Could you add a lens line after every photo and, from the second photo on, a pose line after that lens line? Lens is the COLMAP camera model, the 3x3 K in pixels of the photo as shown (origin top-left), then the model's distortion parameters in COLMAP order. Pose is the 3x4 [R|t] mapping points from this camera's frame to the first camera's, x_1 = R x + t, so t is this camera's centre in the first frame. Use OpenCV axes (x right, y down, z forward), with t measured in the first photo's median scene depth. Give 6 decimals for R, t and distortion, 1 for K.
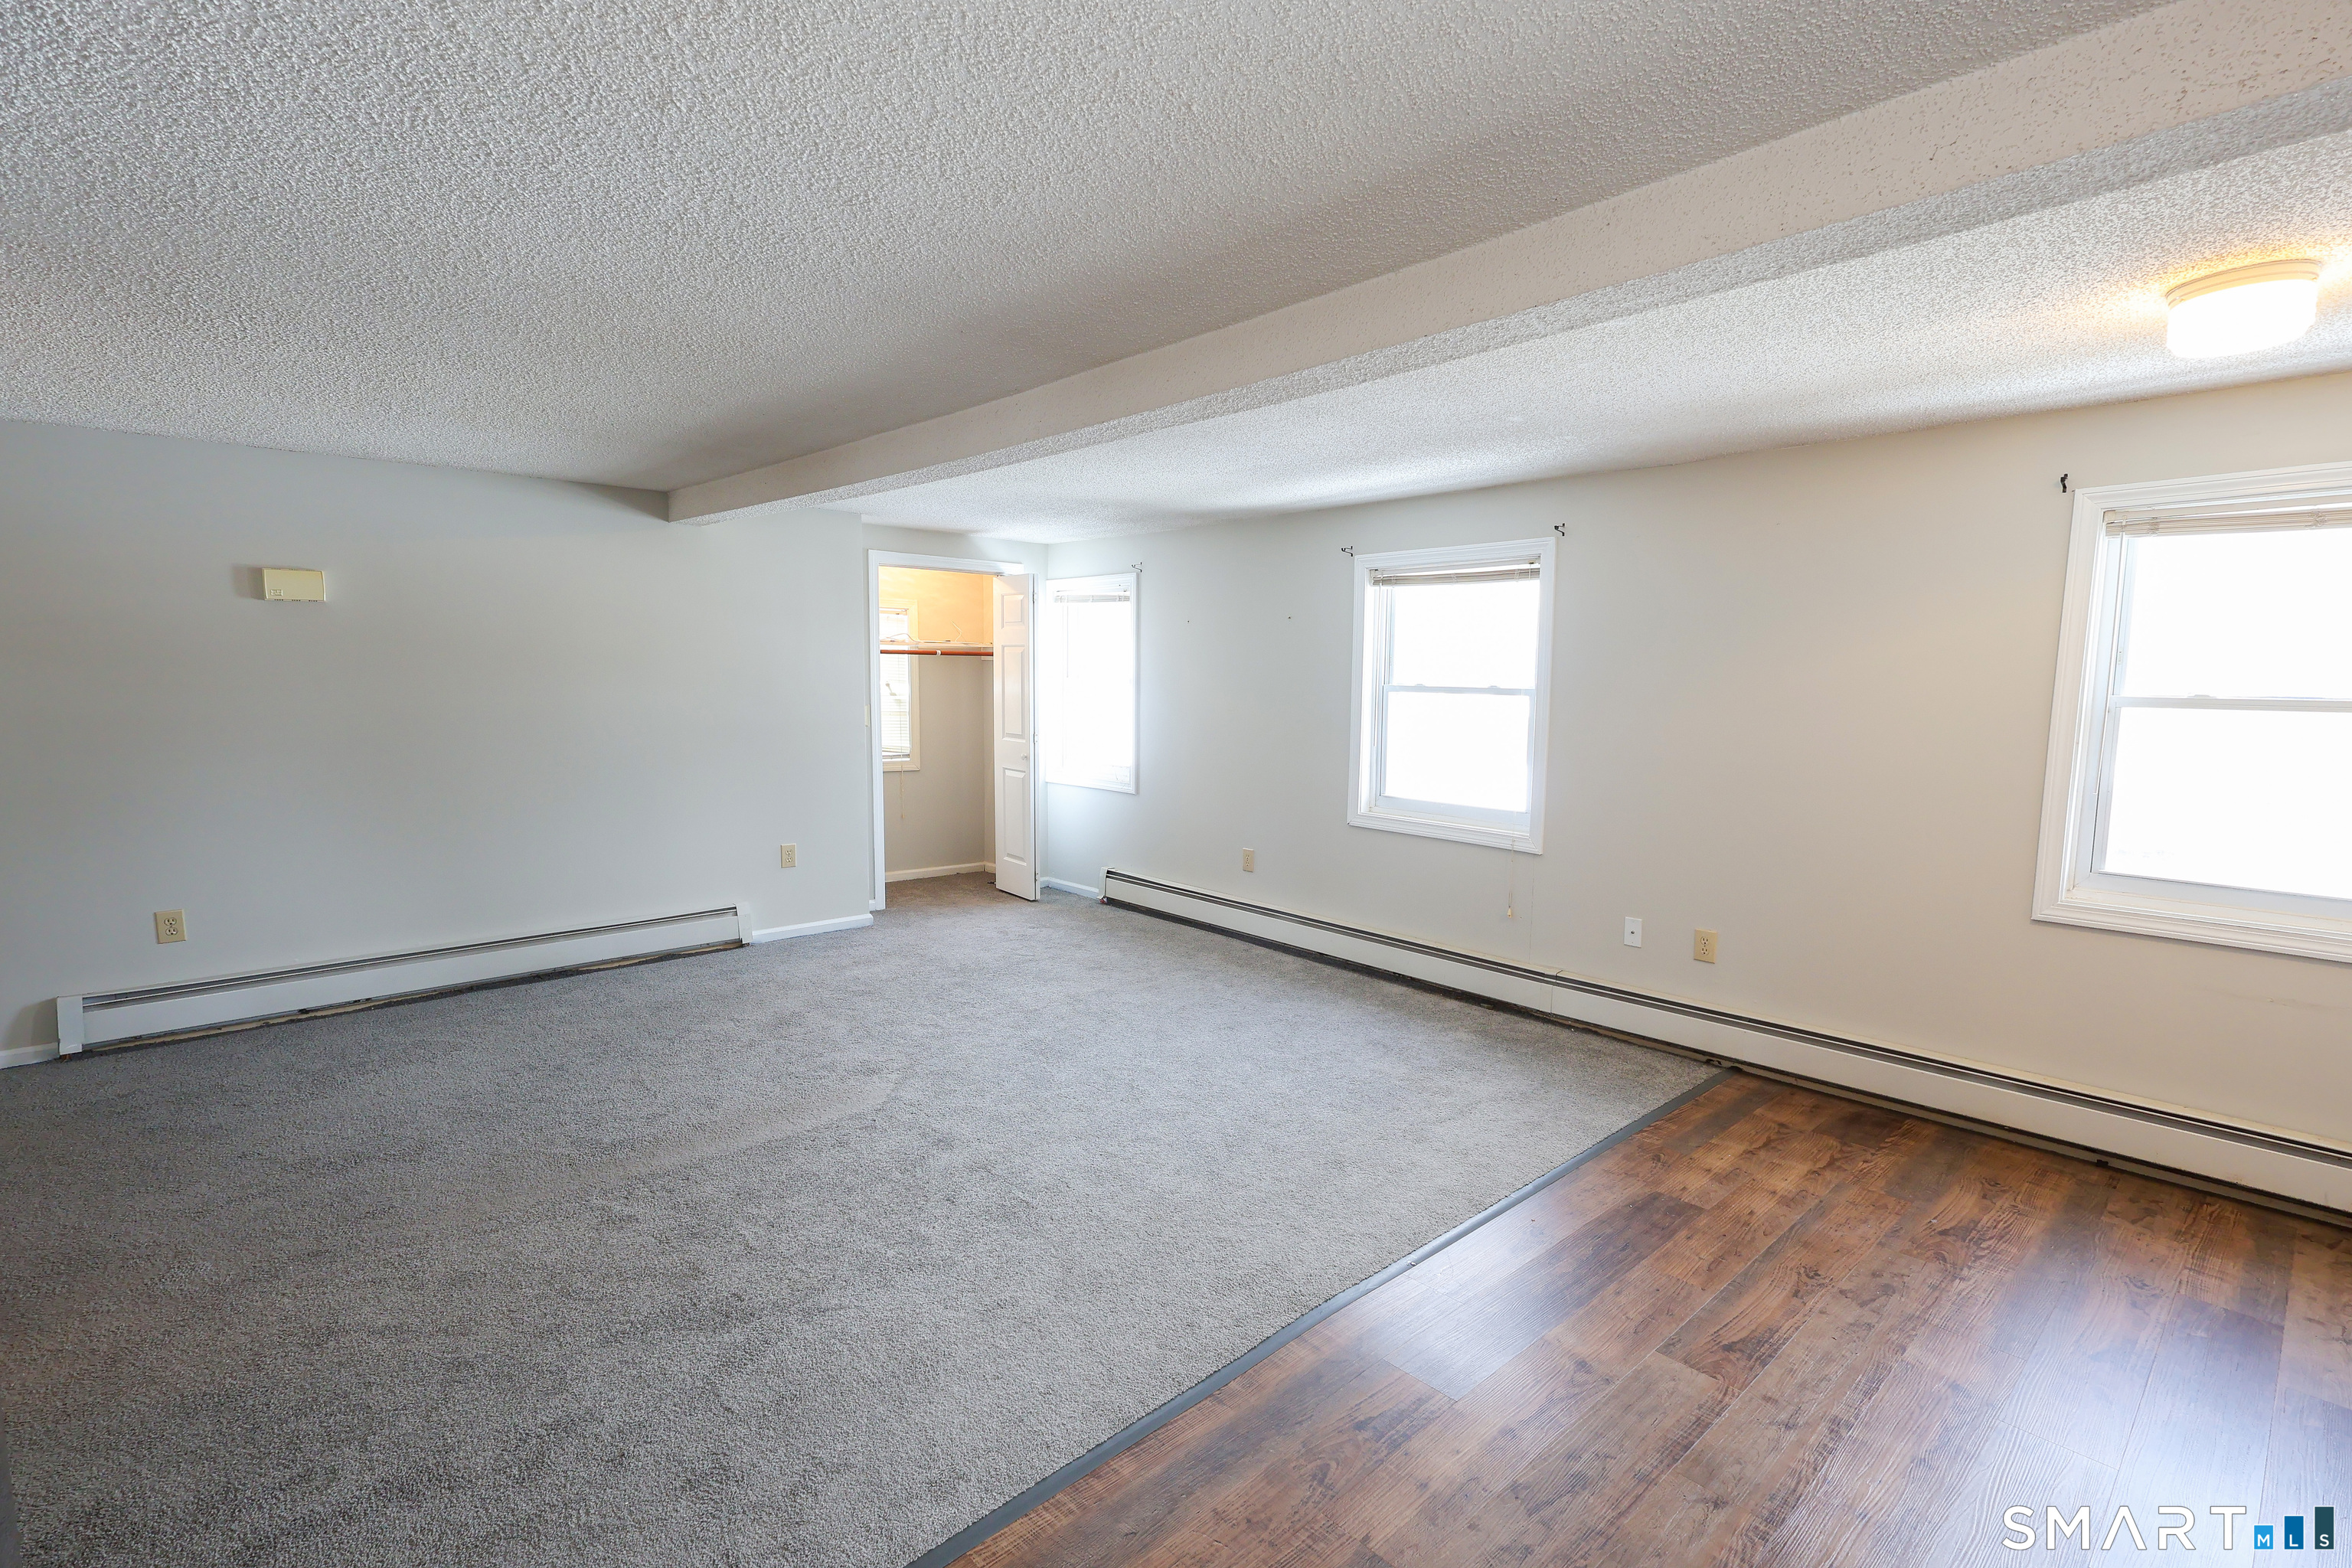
lens RADIAL K [[1097.8, 0, 1183.2], [0, 1097.8, 786.3], [0, 0, 1]] dist [-0.000355, -0.000141]
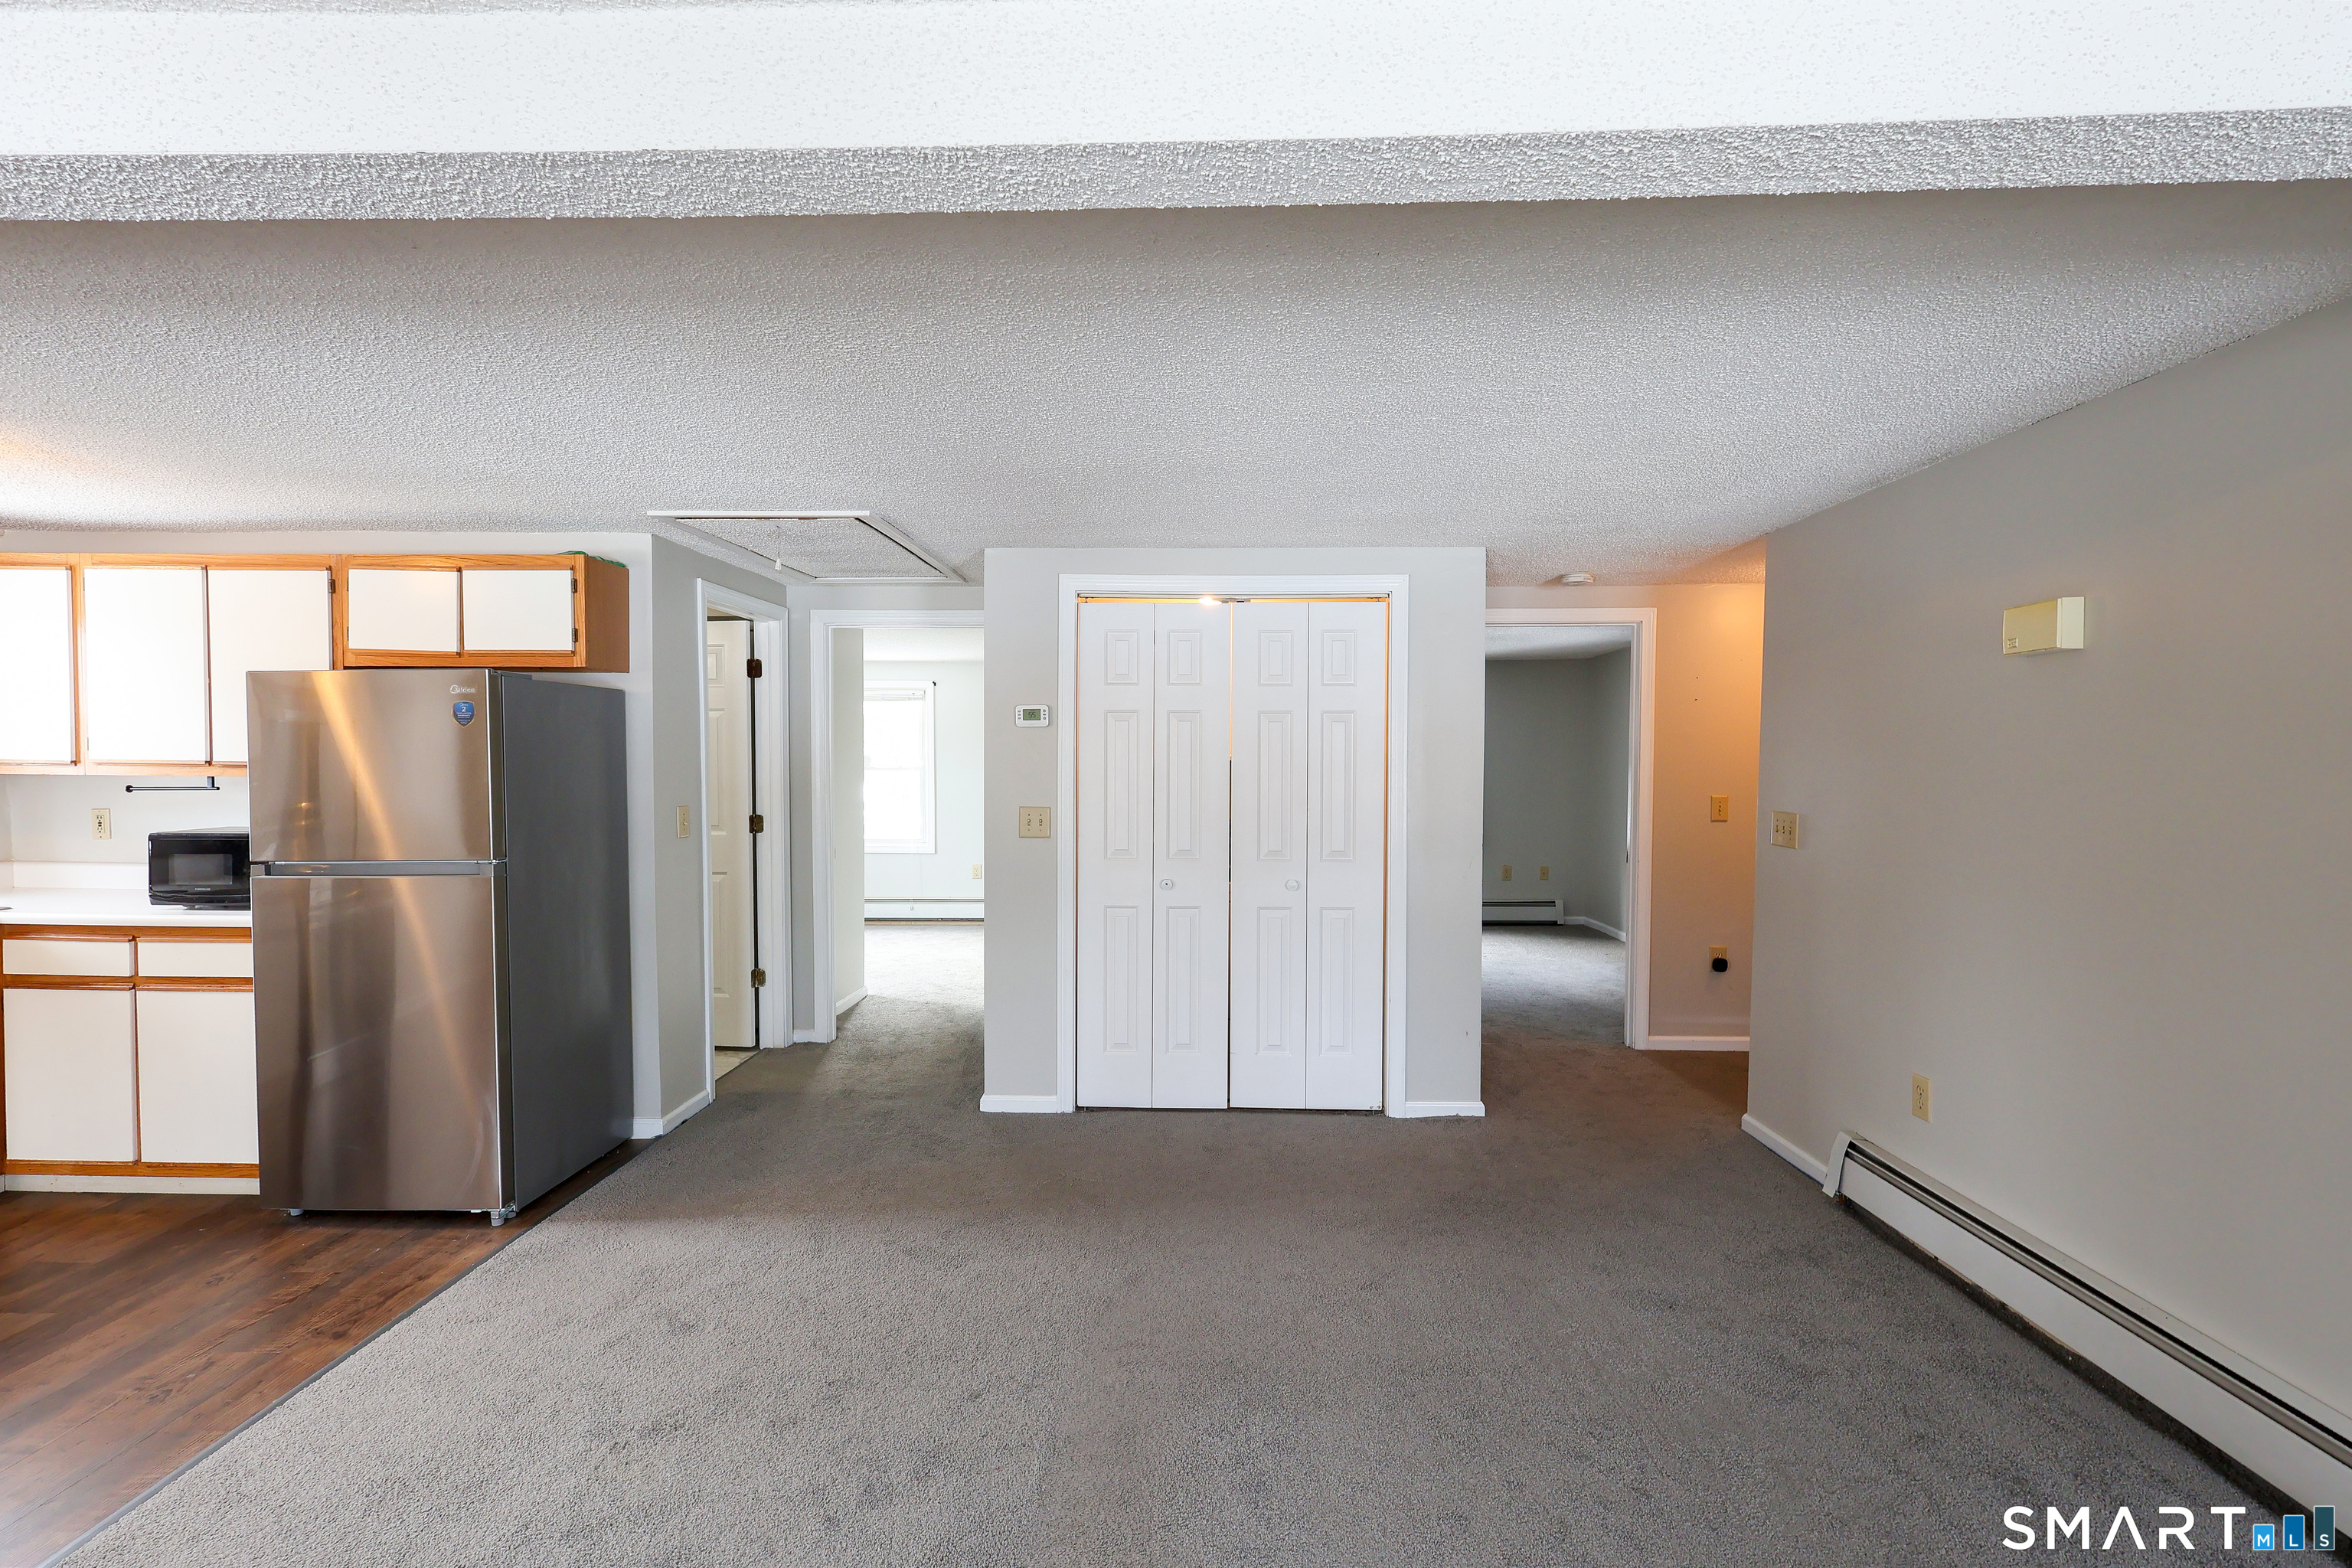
lens RADIAL K [[1082.8, 0, 1185.8], [0, 1082.8, 787.3], [0, 0, 1]] dist [-0.000383, -0.000281]
pose [[-0.692720, 0.011248, -0.721119, -0.026583], [-0.084156, 0.991787, 0.096312, -0.110488], [0.716280, 0.127404, -0.686084, 1.072962]]
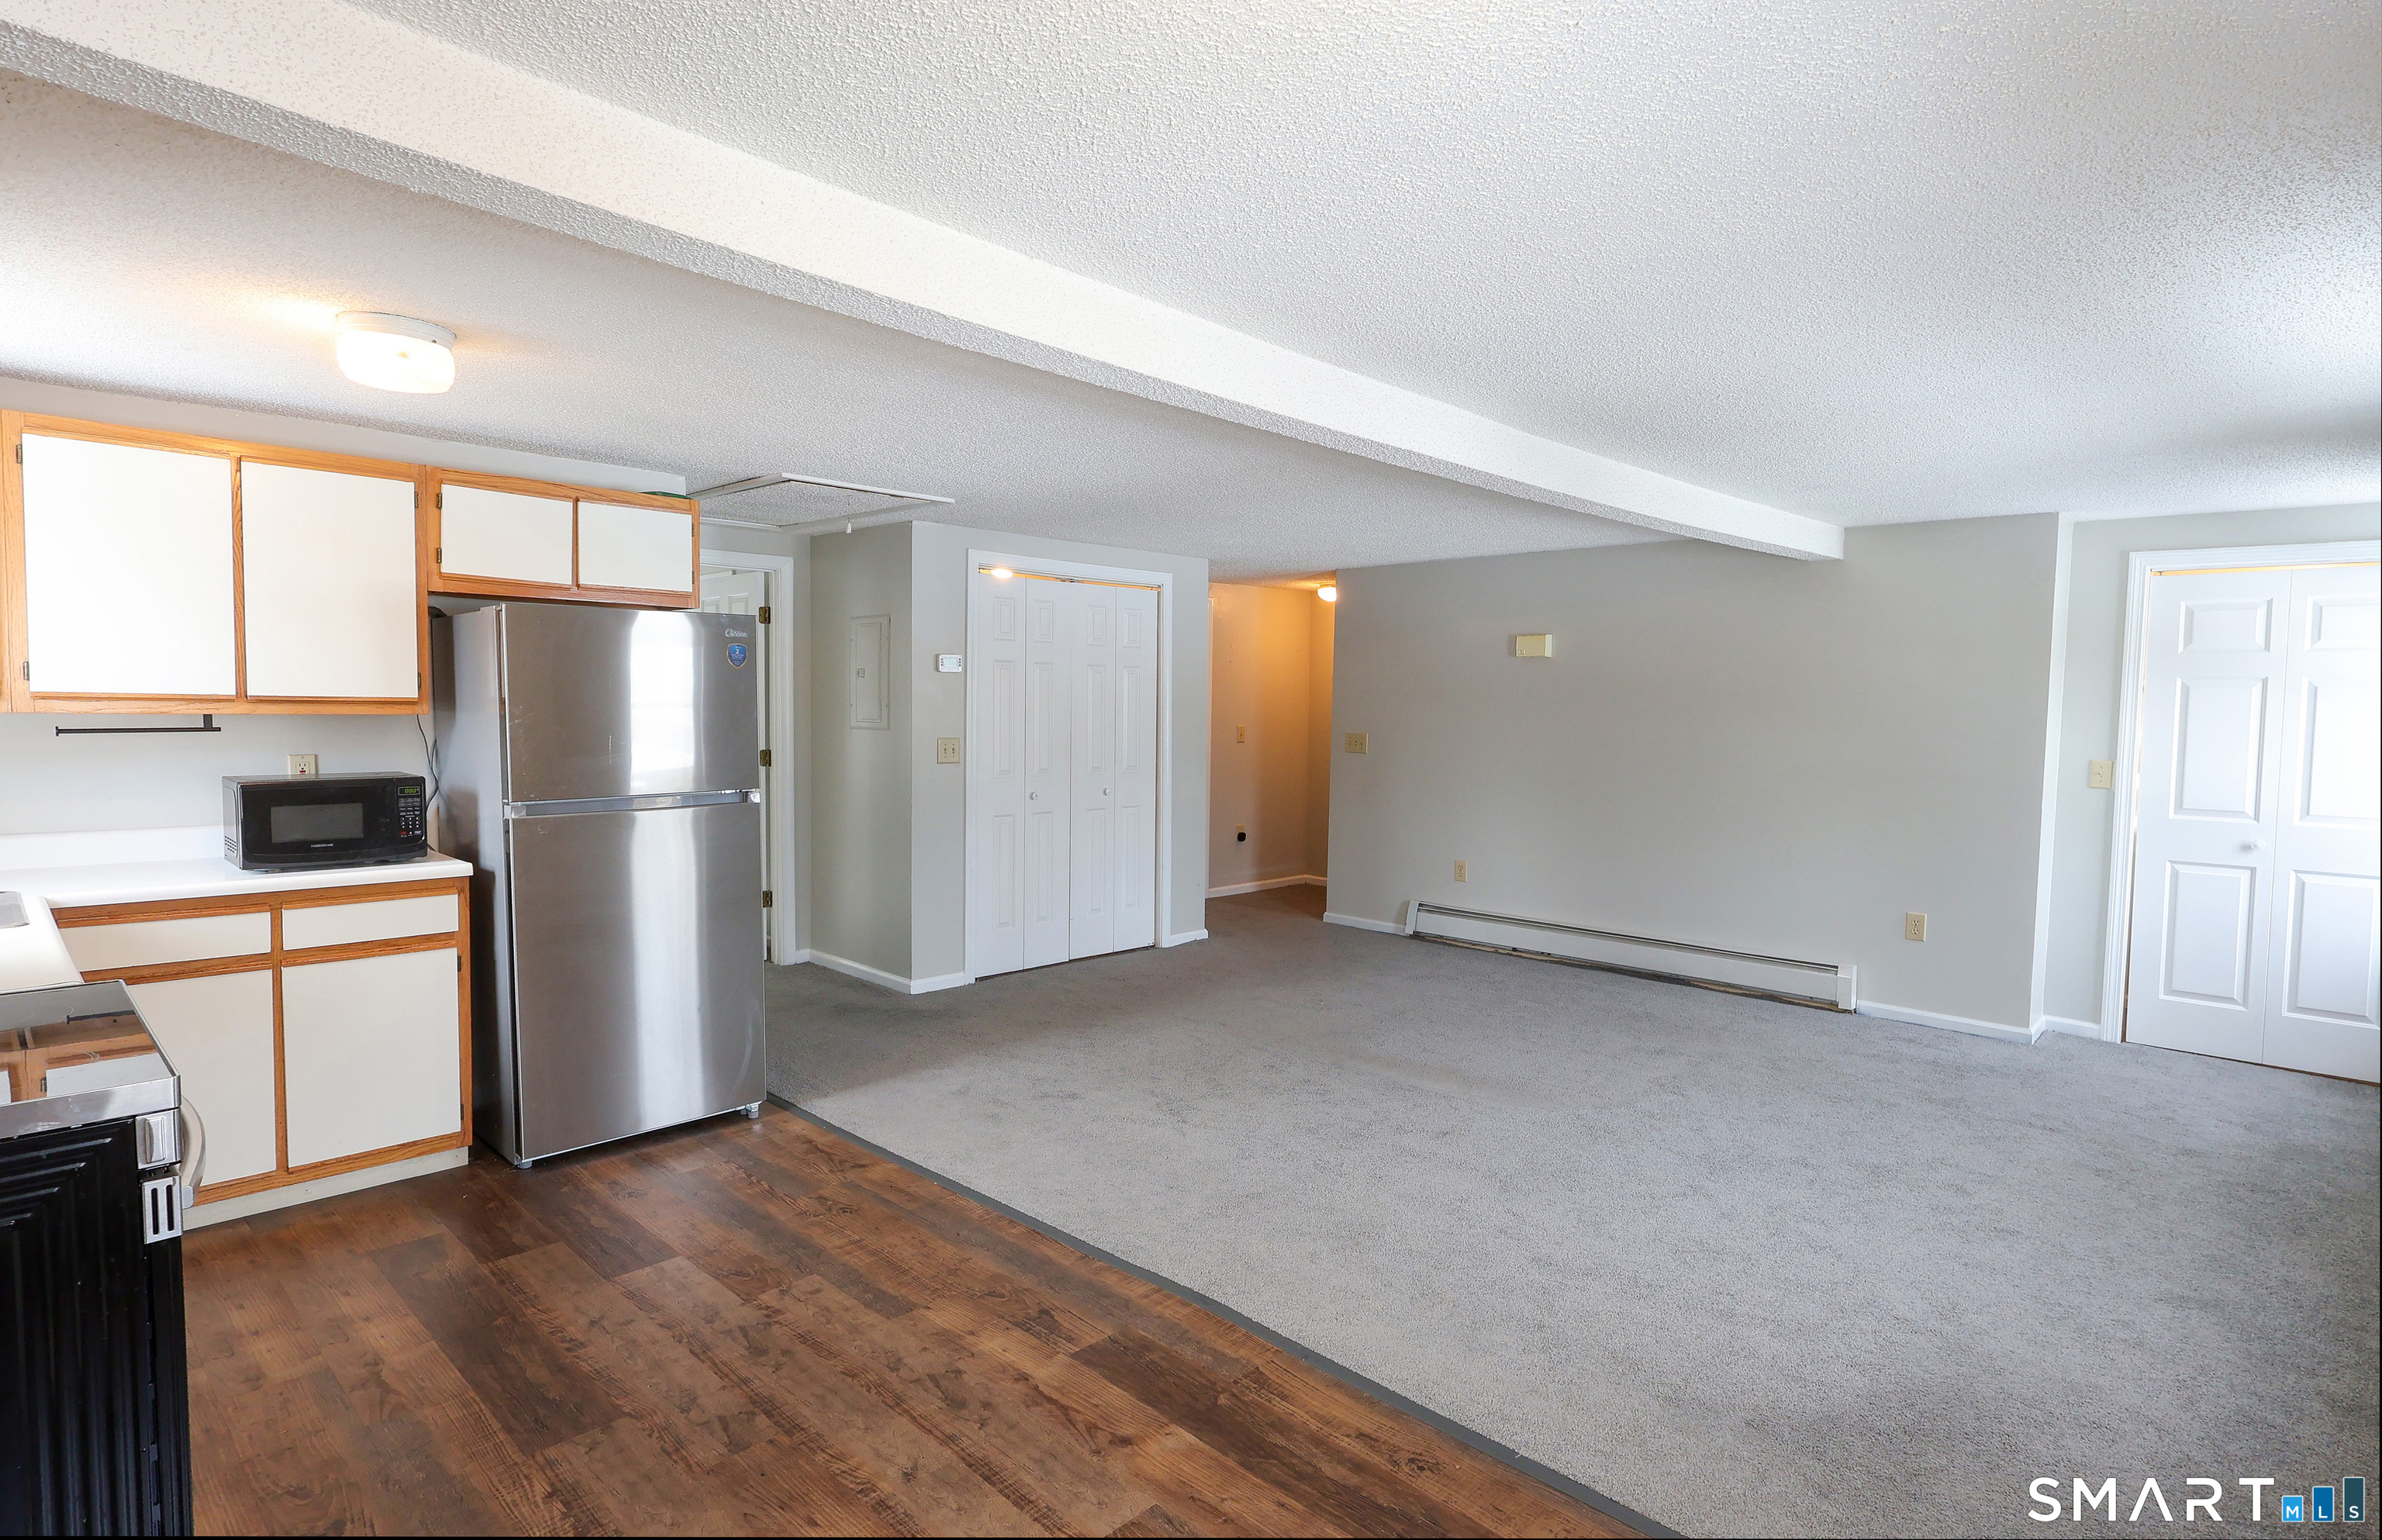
lens RADIAL K [[1198.9, 0, 1198.0], [0, 1198.9, 770.6], [0, 0, 1]] dist [0.001484, 0.000232]
pose [[0.050104, 0.051900, -0.997395, 0.708120], [-0.119049, 0.991839, 0.045630, -0.043496], [0.991623, 0.116452, 0.055874, 0.498076]]
